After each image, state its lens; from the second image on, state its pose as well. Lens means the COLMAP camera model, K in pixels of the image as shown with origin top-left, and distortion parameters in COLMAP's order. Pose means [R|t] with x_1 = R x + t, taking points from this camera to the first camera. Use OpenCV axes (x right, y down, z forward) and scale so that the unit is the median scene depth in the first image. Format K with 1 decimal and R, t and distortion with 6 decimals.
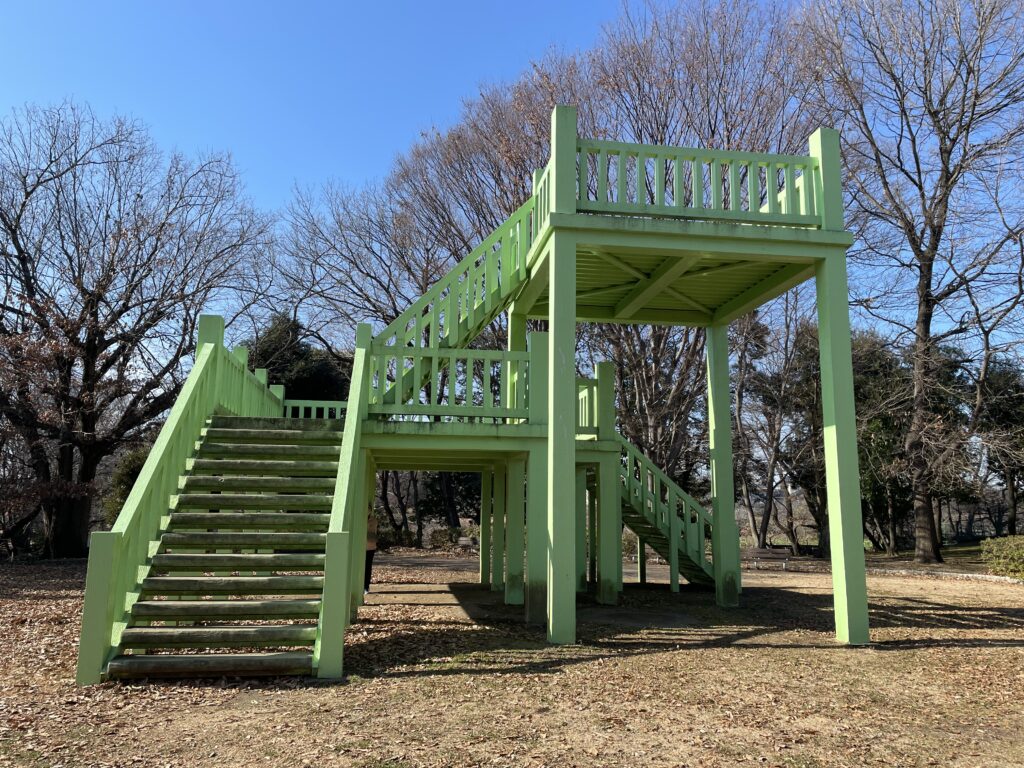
lens RADIAL K [[772.6, 0, 509.4], [0, 772.6, 382.4], [0, 0, 1]] dist [0.035472, -0.000536]
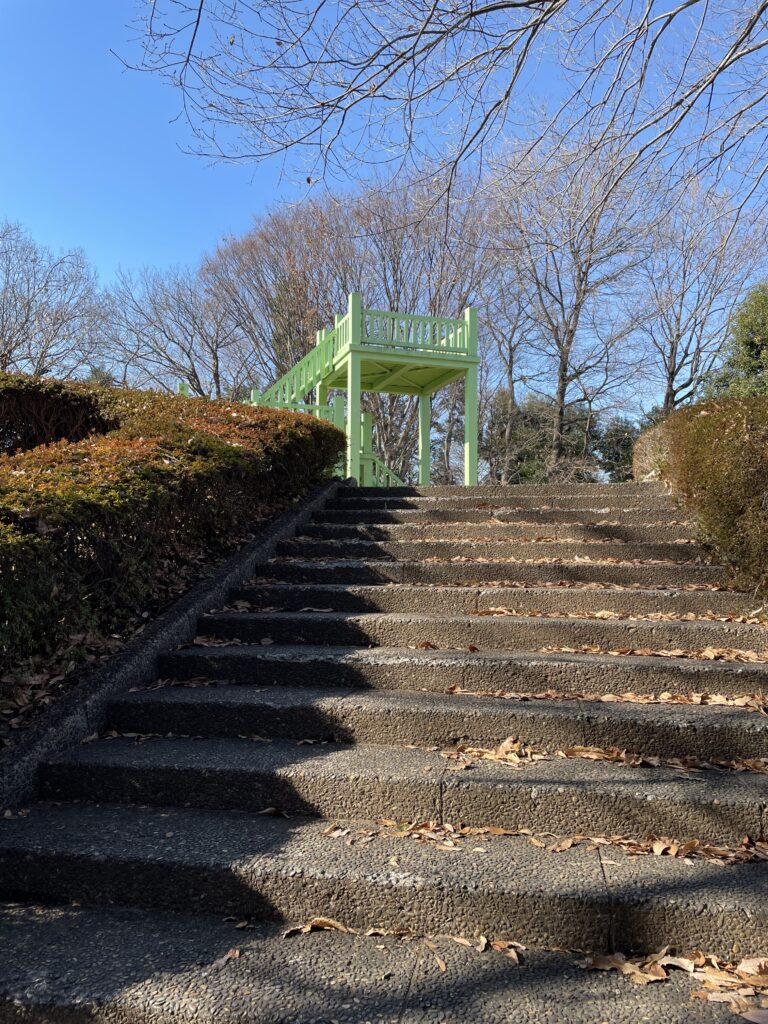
lens RADIAL K [[772.6, 0, 384.0], [0, 772.6, 514.2], [0, 0, 1]] dist [0.035472, -0.000536]
pose [[0.982760, 0.003070, 0.184863, -0.097560], [-0.021183, 0.995148, 0.096086, 0.020828], [-0.183671, -0.098346, 0.978056, -0.470409]]
